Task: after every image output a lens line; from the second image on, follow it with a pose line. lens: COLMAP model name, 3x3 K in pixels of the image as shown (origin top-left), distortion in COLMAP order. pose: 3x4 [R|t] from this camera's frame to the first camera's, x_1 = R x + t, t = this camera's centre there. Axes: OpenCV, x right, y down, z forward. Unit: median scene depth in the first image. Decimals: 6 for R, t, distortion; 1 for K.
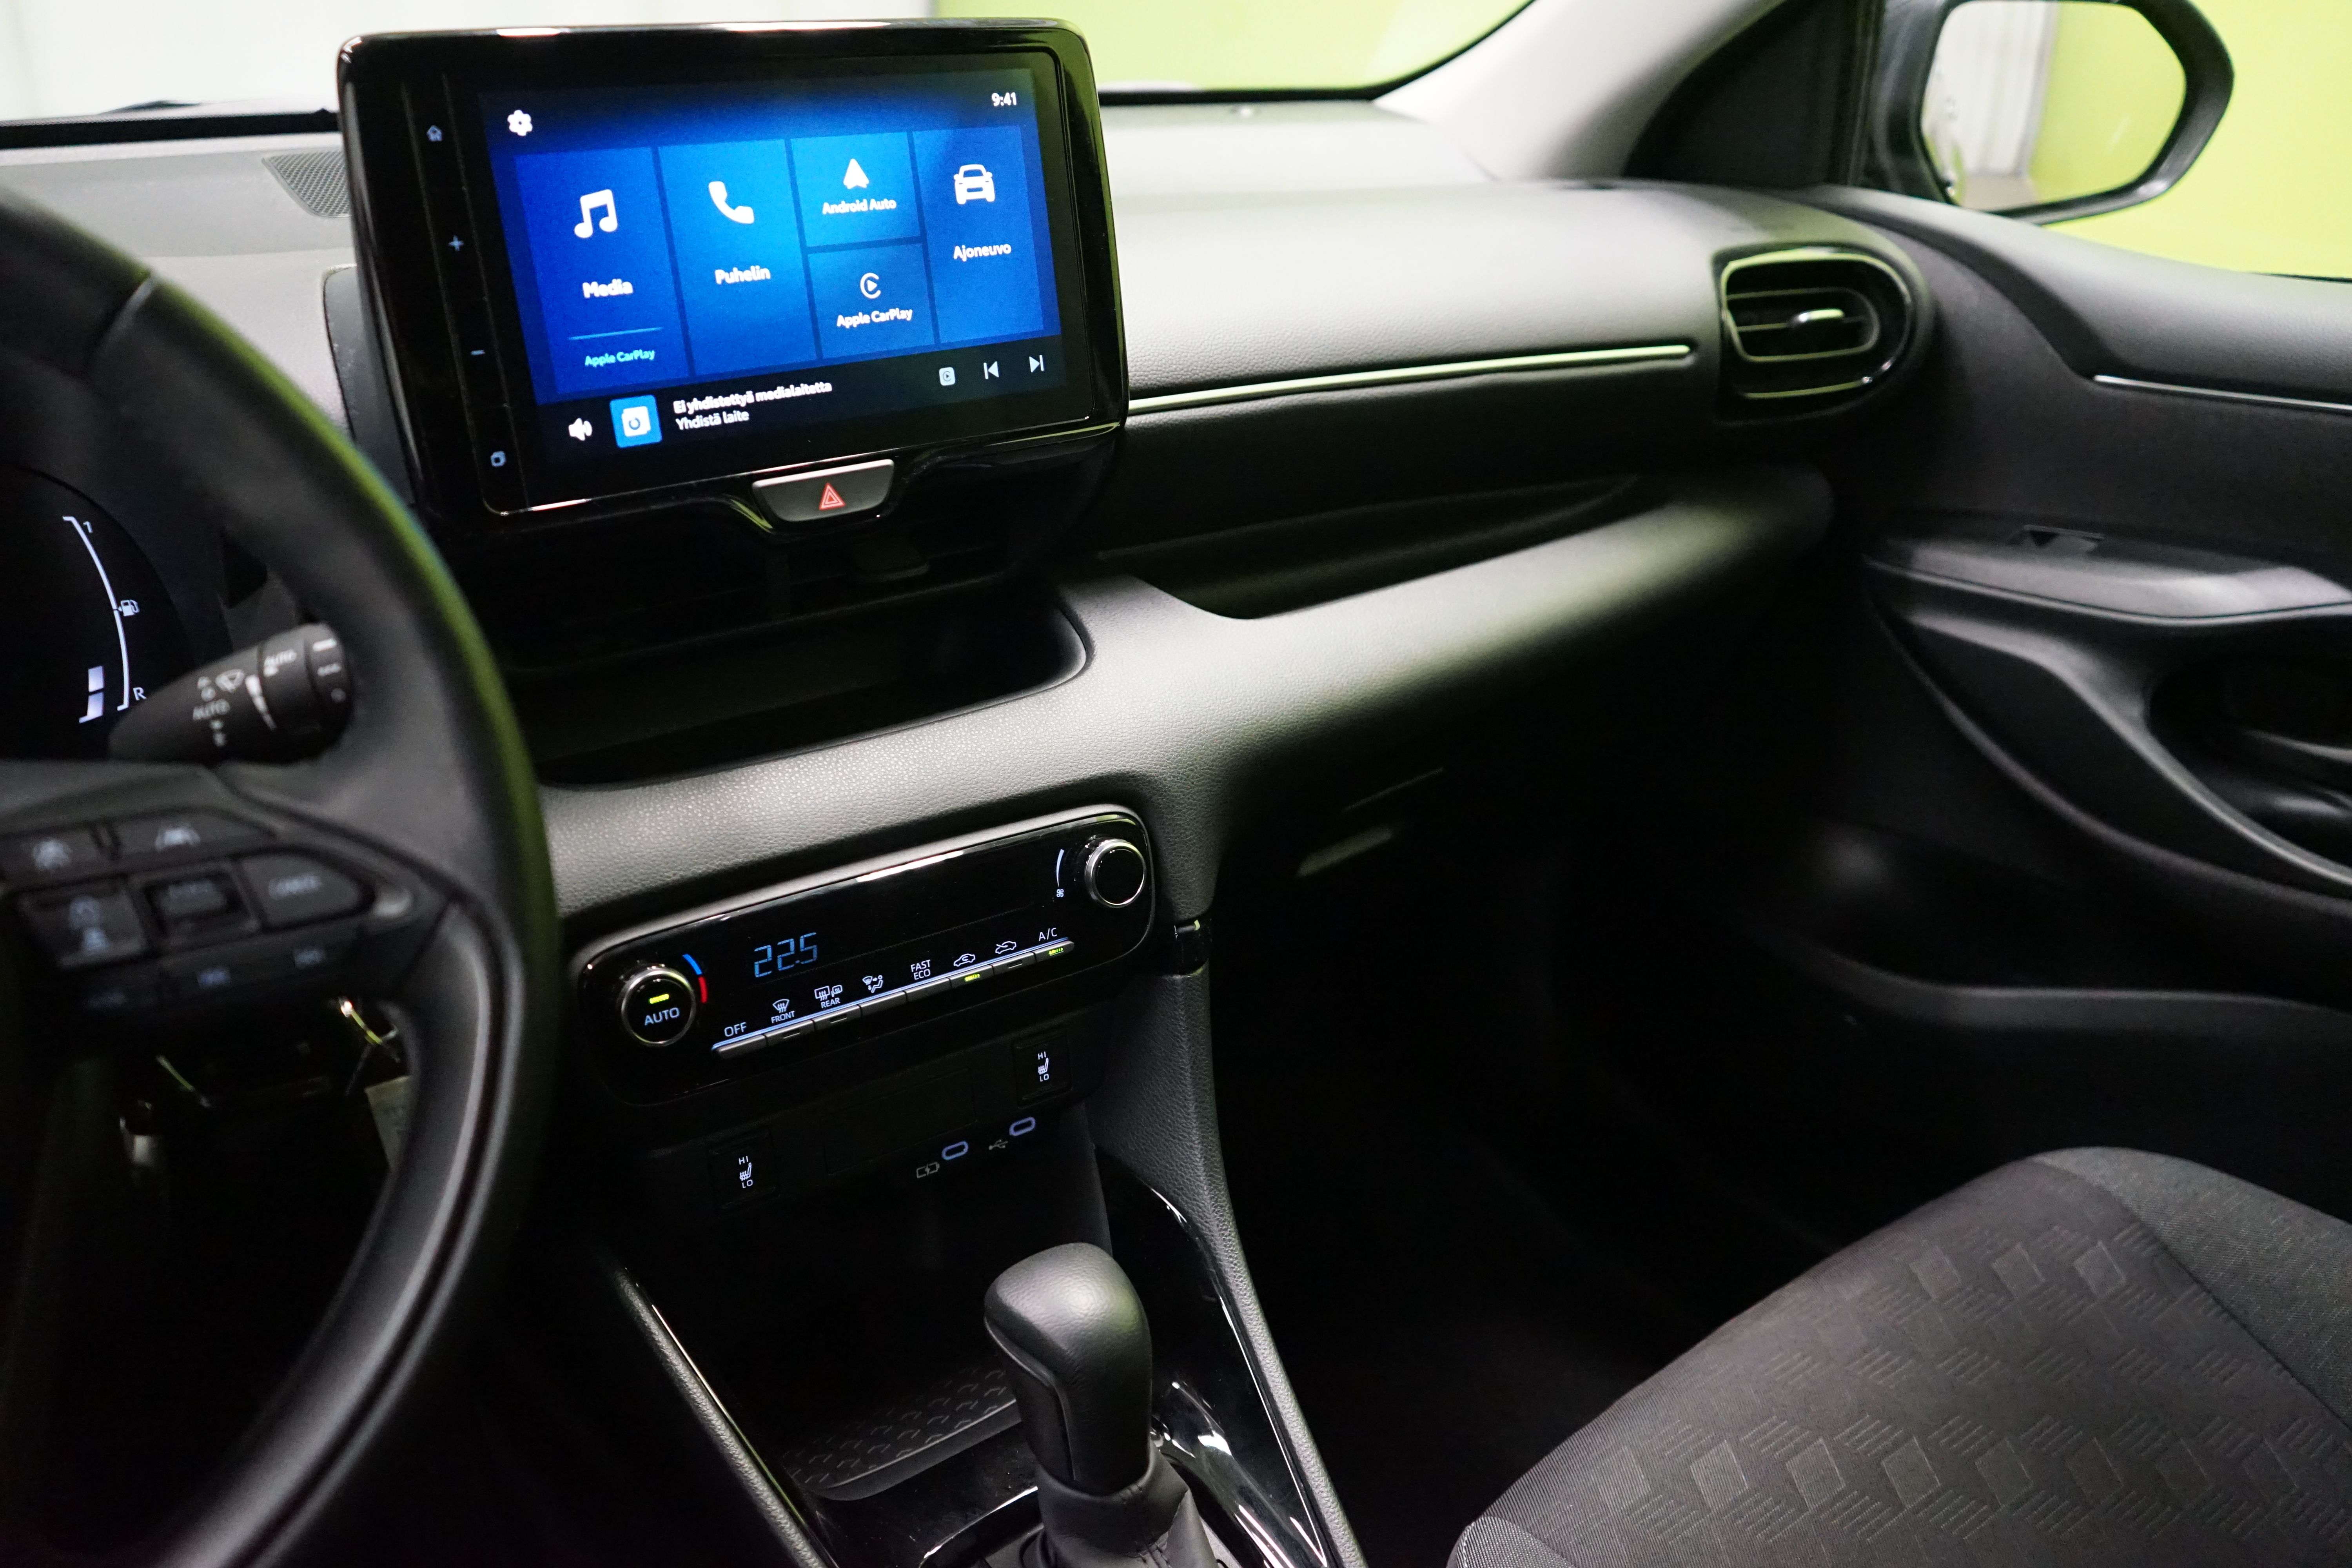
lens RADIAL K [[1907.2, 0, 1176.9], [0, 1907.2, 790.1], [0, 0, 1]] dist [-0.001753, 0.000798]
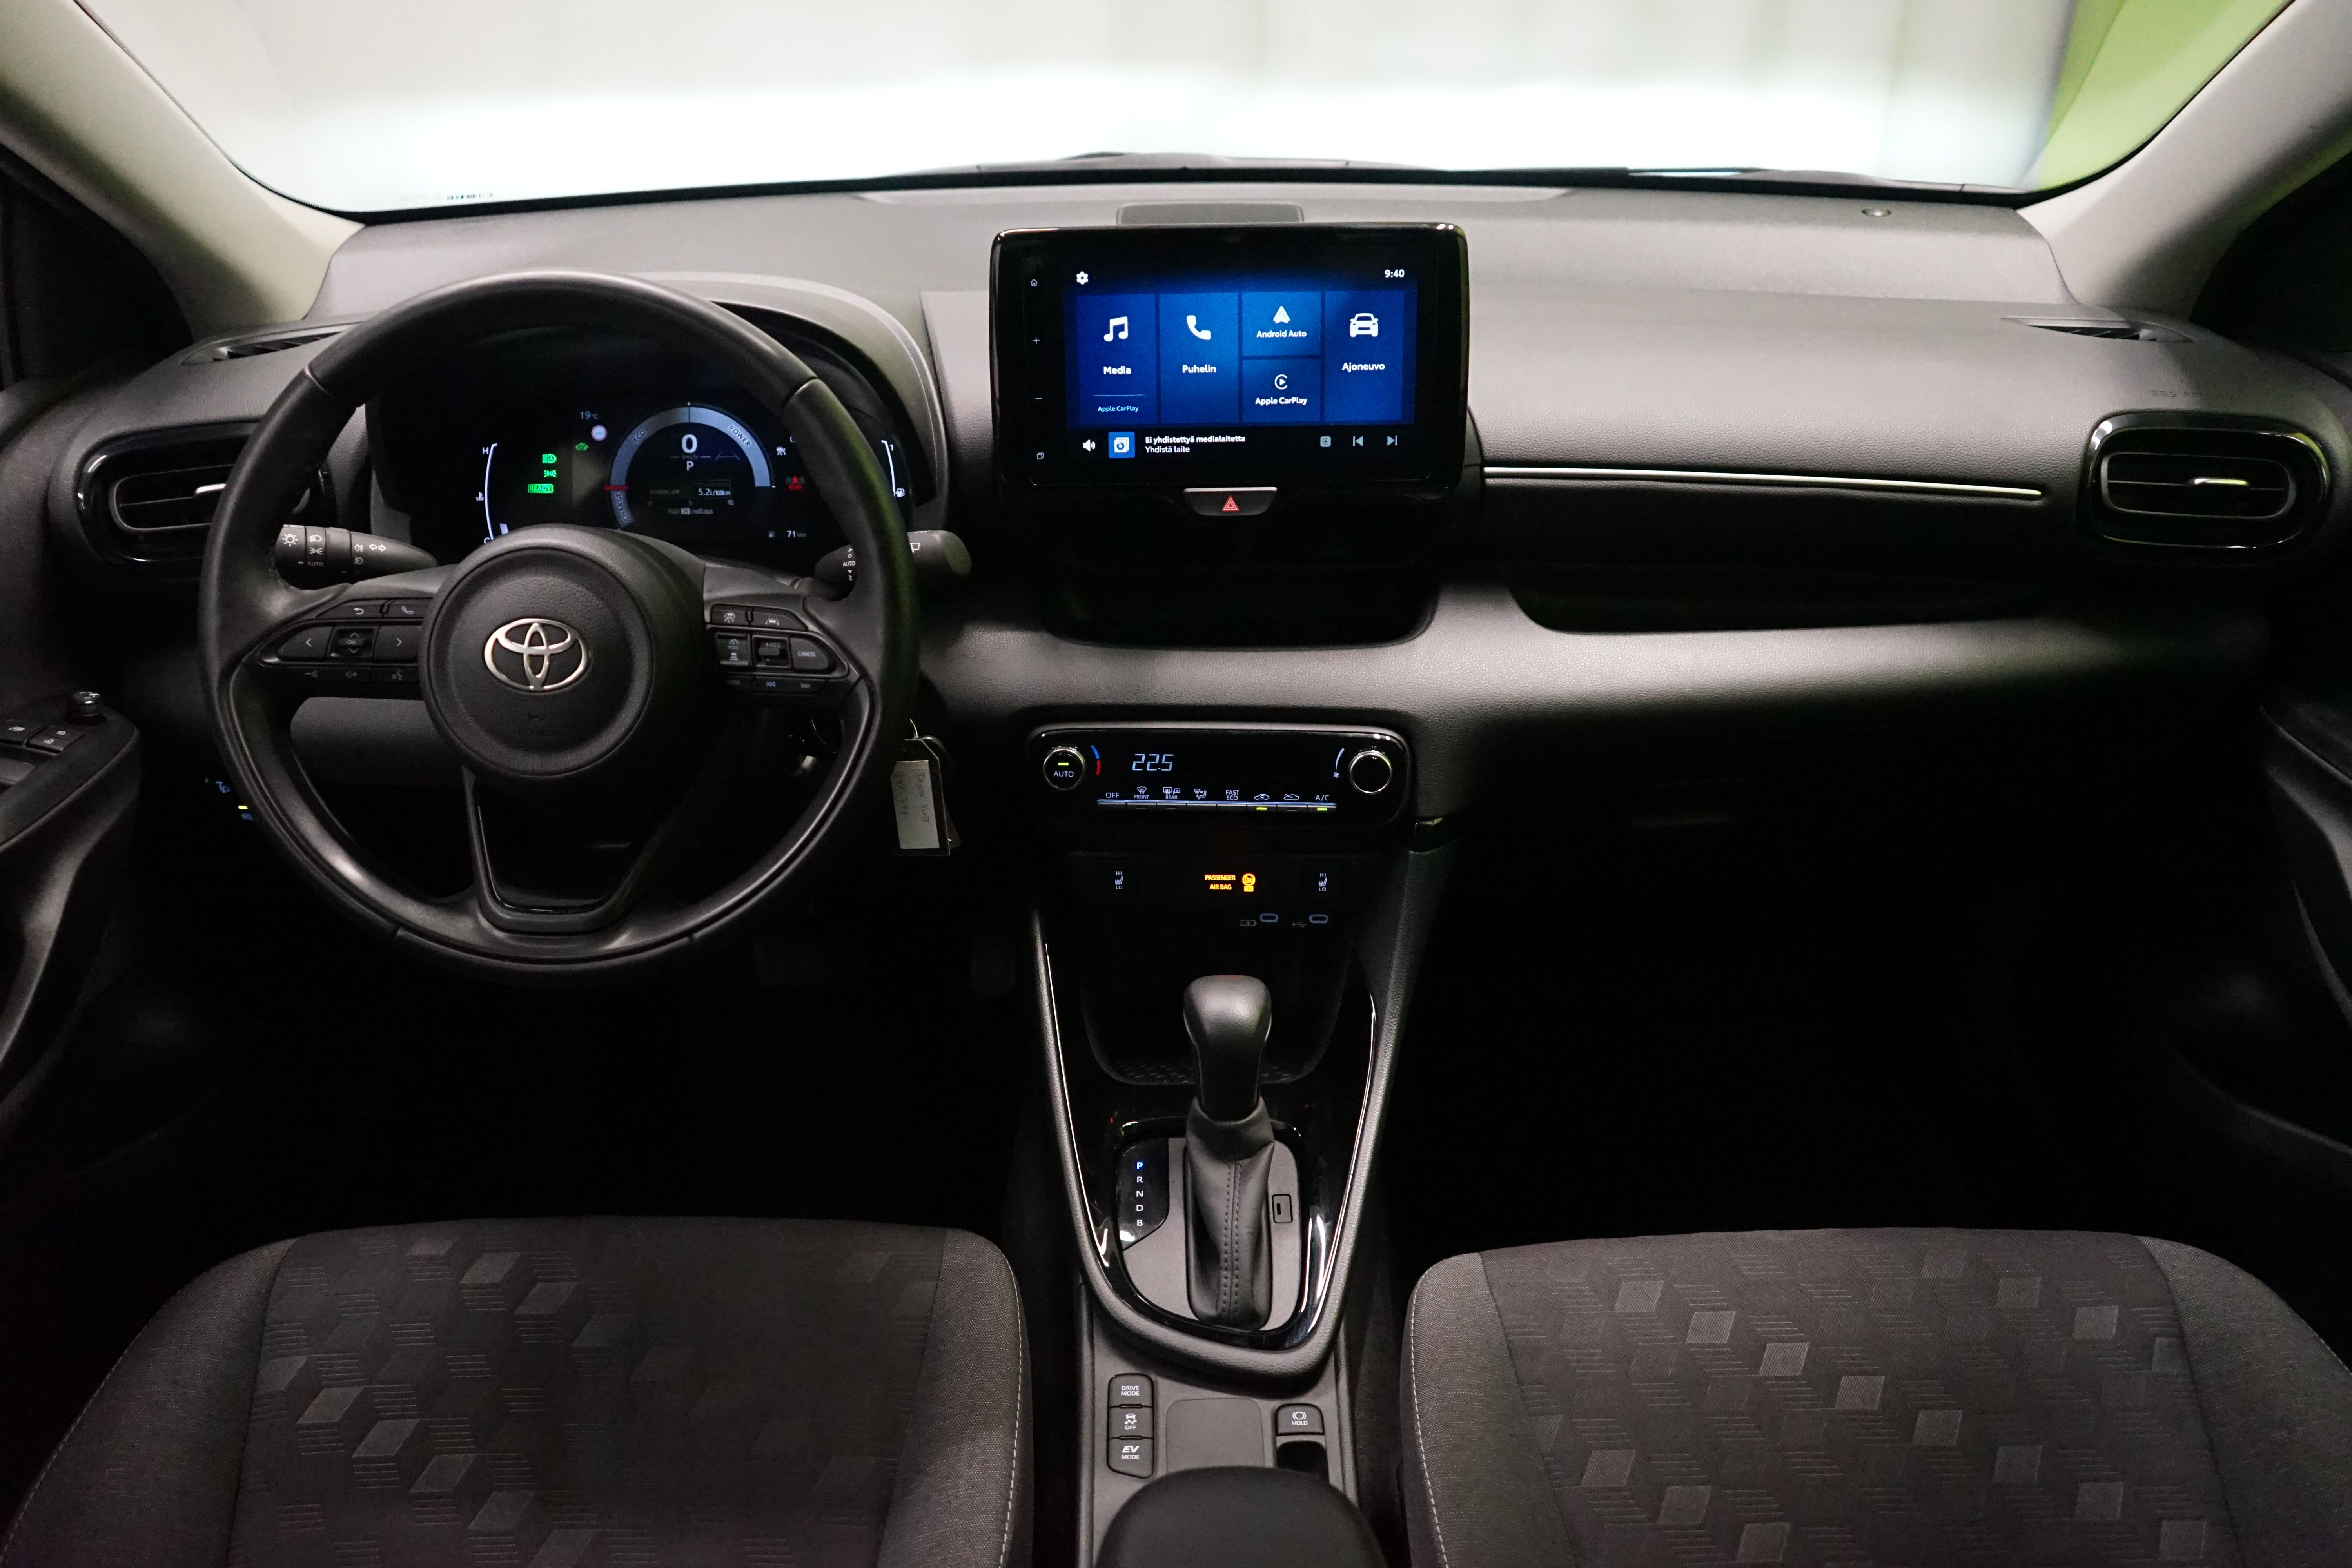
lens RADIAL K [[1907.2, 0, 1177.3], [0, 1907.2, 780.6], [0, 0, 1]] dist [-0.001753, 0.000798]
pose [[0.796891, 0.269942, -0.540459, 0.752678], [-0.228015, 0.962844, 0.144708, -0.152530], [0.559440, 0.007917, 0.828833, -0.409307]]
